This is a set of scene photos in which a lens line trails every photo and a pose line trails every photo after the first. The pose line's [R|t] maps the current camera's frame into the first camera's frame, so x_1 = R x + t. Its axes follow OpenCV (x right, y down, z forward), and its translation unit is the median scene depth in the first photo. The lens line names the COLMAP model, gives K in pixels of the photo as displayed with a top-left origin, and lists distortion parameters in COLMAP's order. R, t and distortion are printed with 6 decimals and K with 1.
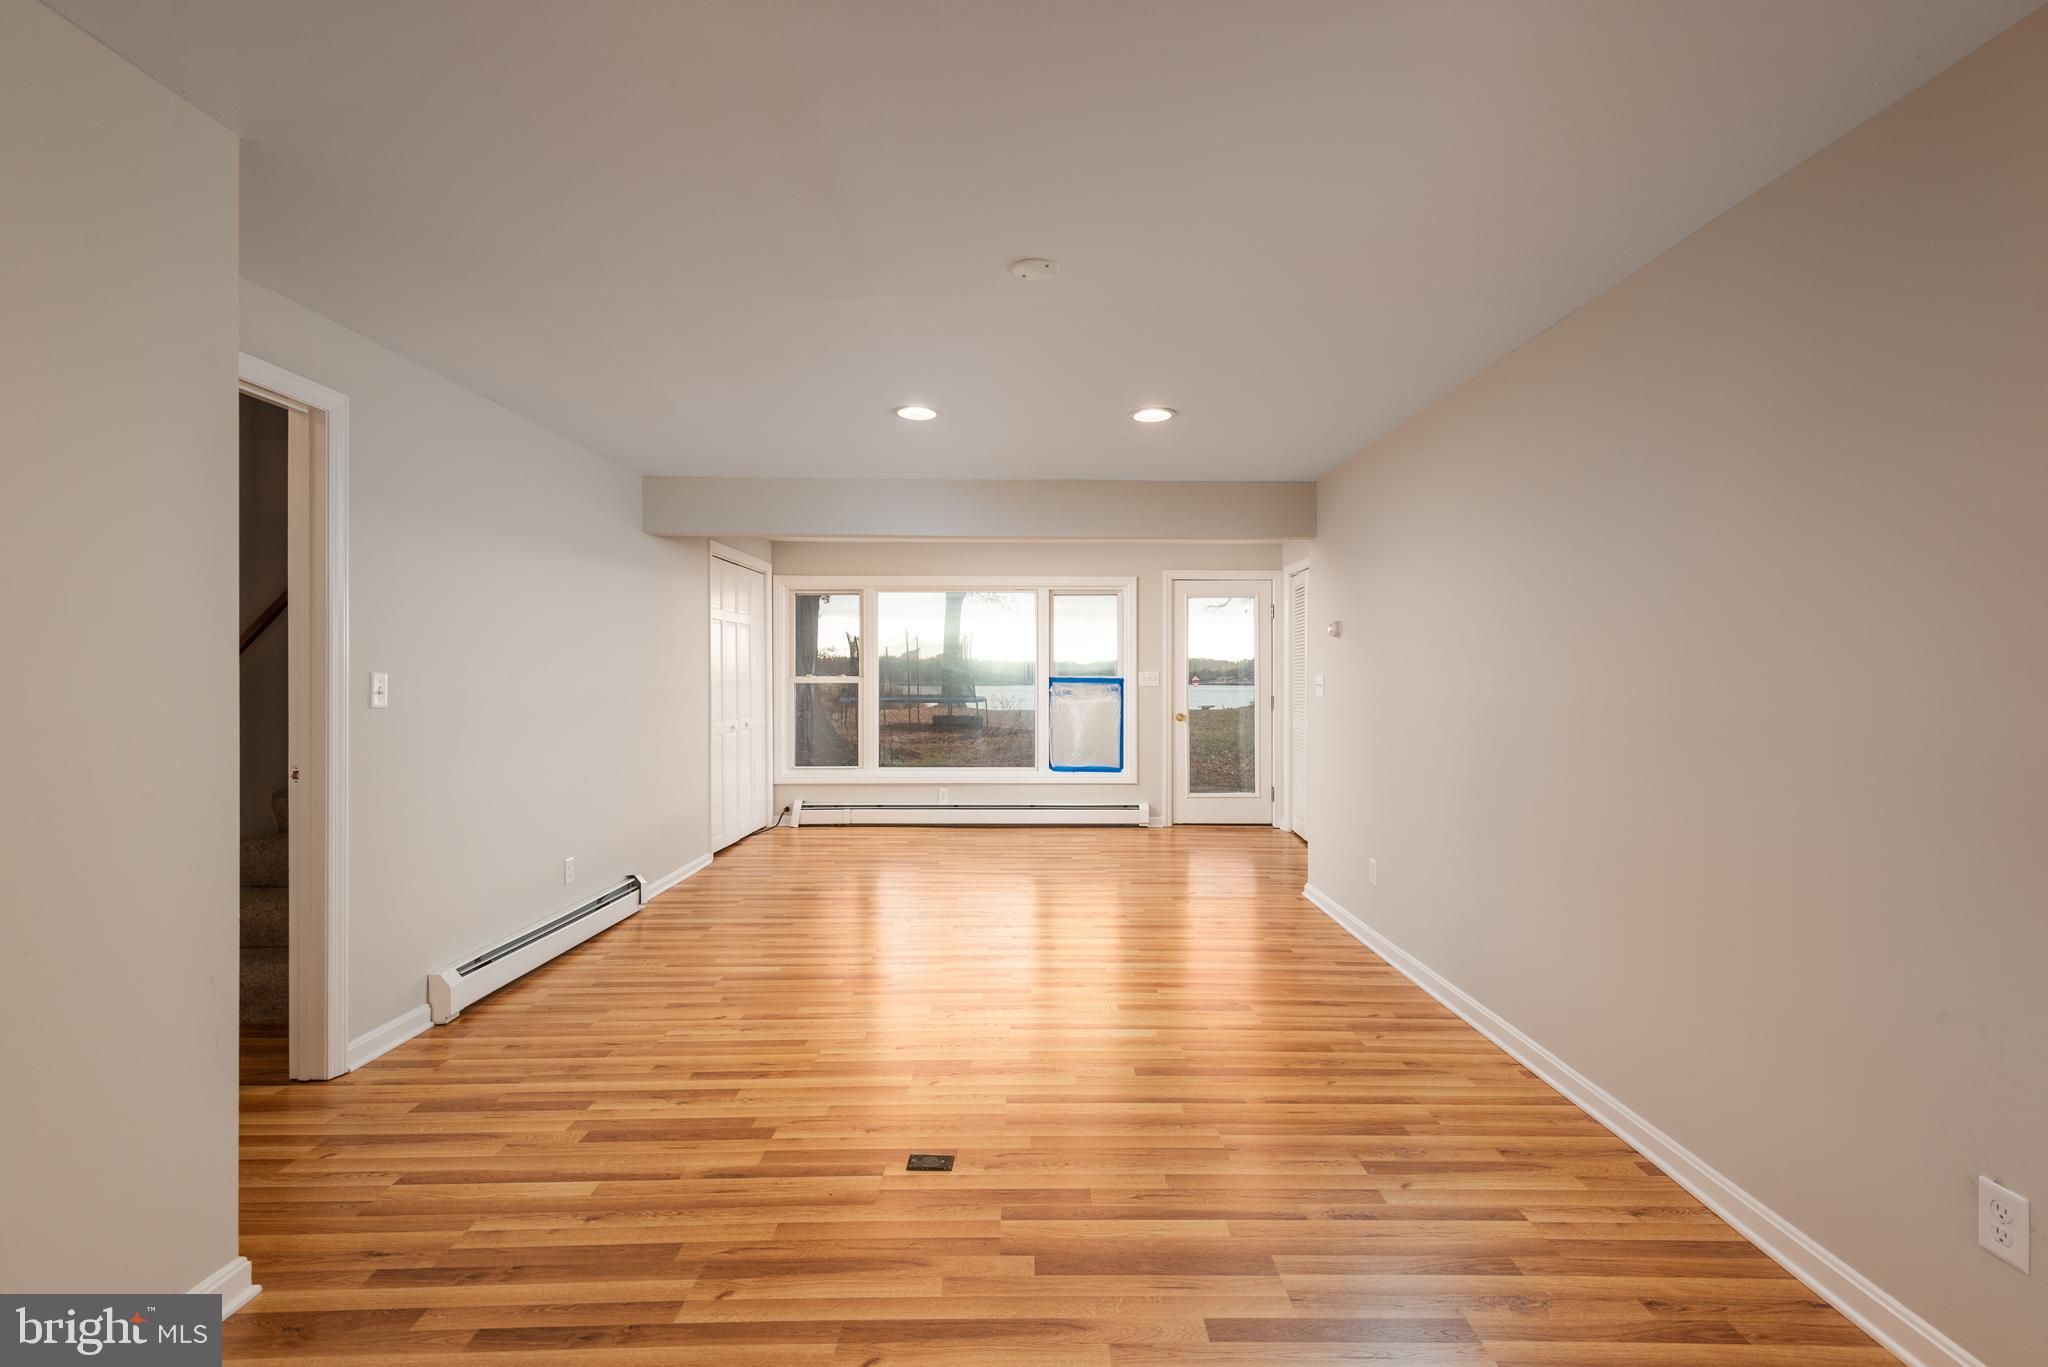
lens RADIAL K [[920.9, 0, 1022.5], [0, 920.9, 681.4], [0, 0, 1]] dist [-0.000826, -0.001100]
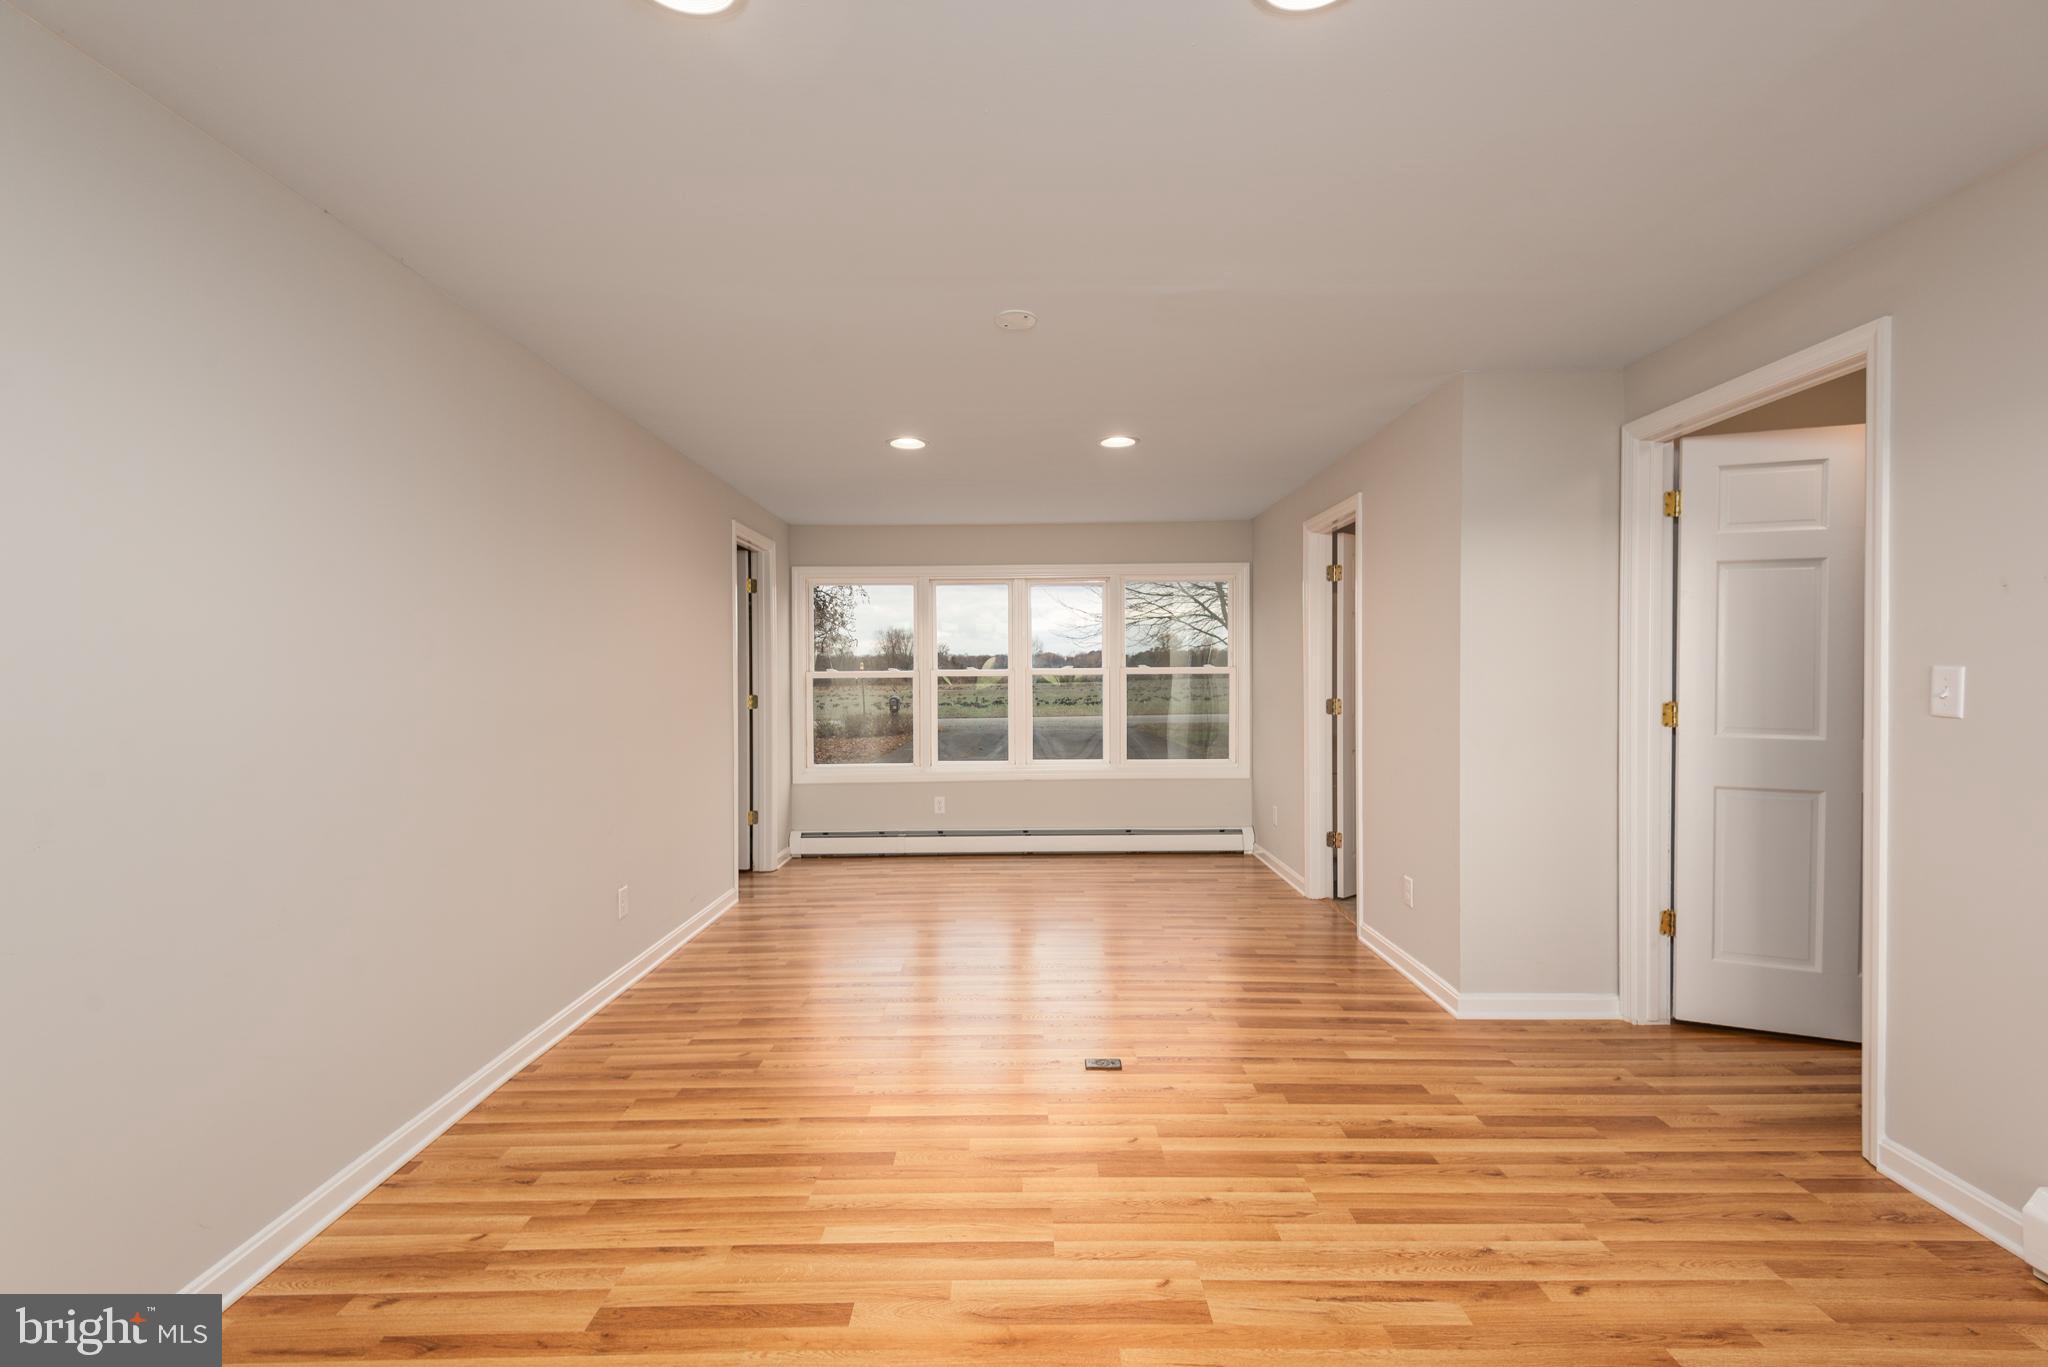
lens RADIAL K [[920.9, 0, 1025.1], [0, 920.9, 681.0], [0, 0, 1]] dist [-0.000826, -0.001100]
pose [[-0.999983, 0.004348, -0.003853, 0.007404], [0.004298, 0.999909, 0.012760, -0.011491], [0.003908, 0.012744, -0.999911, 1.942040]]
